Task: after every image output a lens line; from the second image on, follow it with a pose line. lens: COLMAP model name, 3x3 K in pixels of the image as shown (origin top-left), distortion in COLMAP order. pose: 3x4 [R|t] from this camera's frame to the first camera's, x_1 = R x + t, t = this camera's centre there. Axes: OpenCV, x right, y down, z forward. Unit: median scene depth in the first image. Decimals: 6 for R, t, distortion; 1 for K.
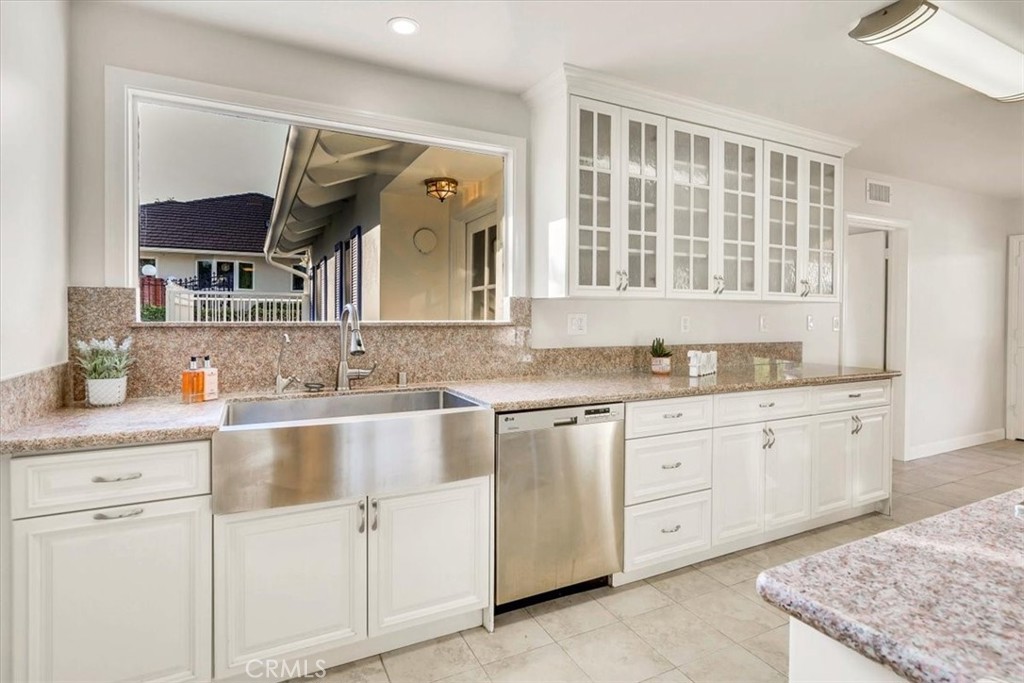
lens RADIAL K [[510.7, 0, 513.1], [0, 510.7, 317.9], [0, 0, 1]] dist [-0.000259, -0.000080]
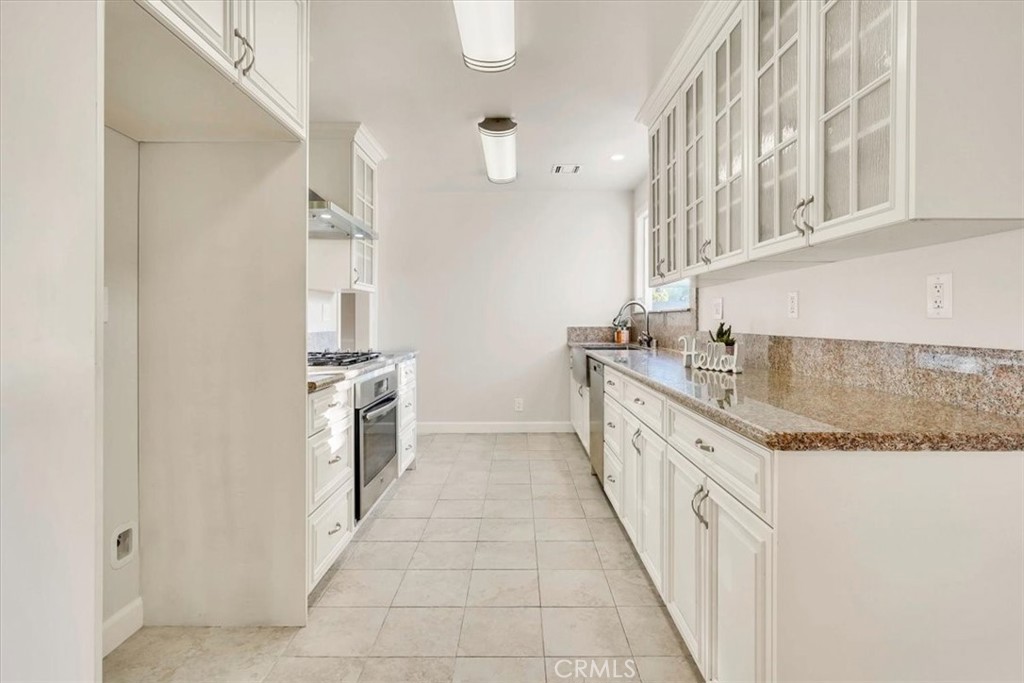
lens RADIAL K [[510.7, 0, 513.1], [0, 510.7, 317.9], [0, 0, 1]] dist [-0.000259, -0.000080]
pose [[-0.457474, -0.010074, -0.889166, 1.343134], [-0.009046, 0.999937, -0.006674, 0.045096], [0.889177, 0.004990, -0.457536, 1.217632]]
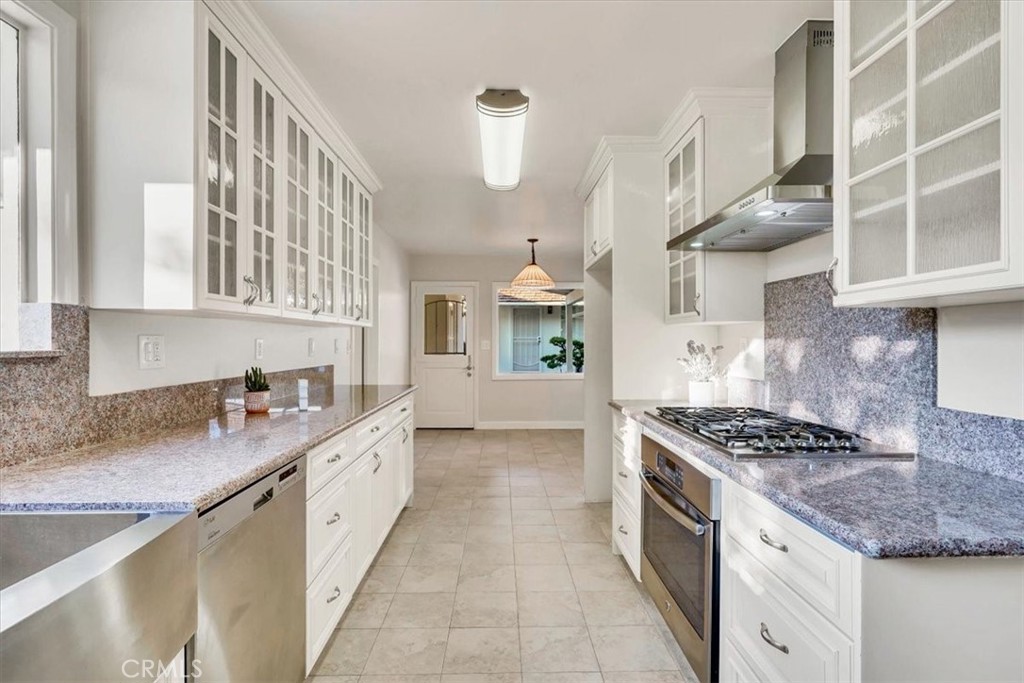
lens RADIAL K [[505.2, 0, 512.0], [0, 505.2, 341.5], [0, 0, 1]] dist [0.001171, 0.000363]
pose [[0.427373, -0.003415, 0.904069, -0.283182], [0.004635, 0.999988, 0.001586, 0.000144], [-0.904064, 0.003513, 0.427384, 0.347297]]
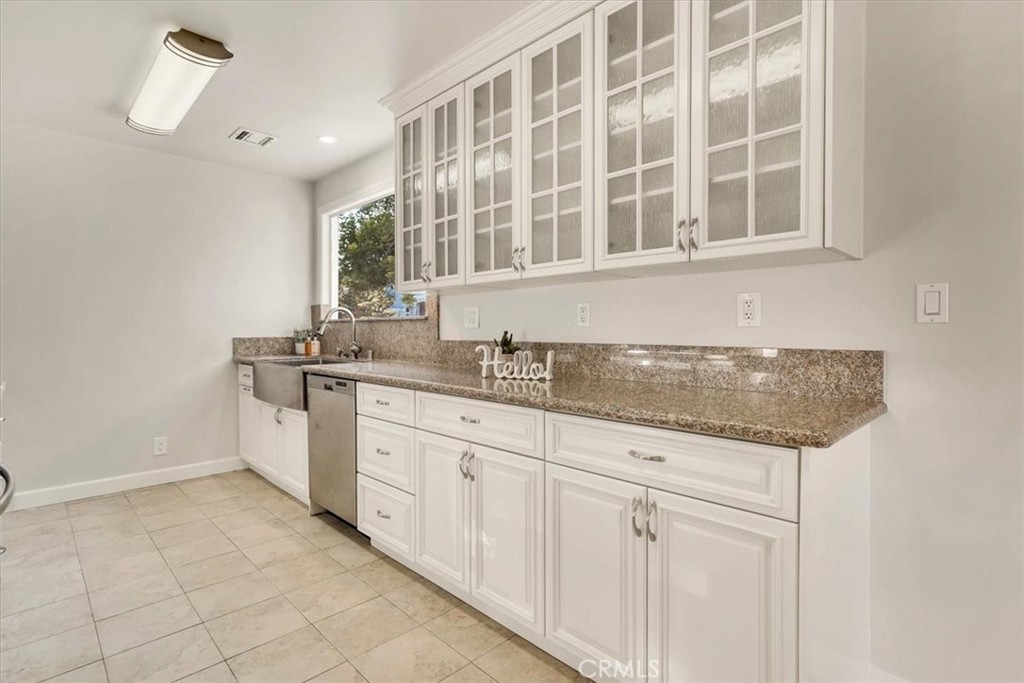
lens RADIAL K [[503.0, 0, 508.8], [0, 503.0, 332.5], [0, 0, 1]] dist [-0.001875, 0.000215]
pose [[0.298064, -0.000259, -0.954546, 1.218209], [-0.003393, 0.999993, -0.001330, 0.047950], [0.954540, 0.003636, 0.298062, 0.855137]]
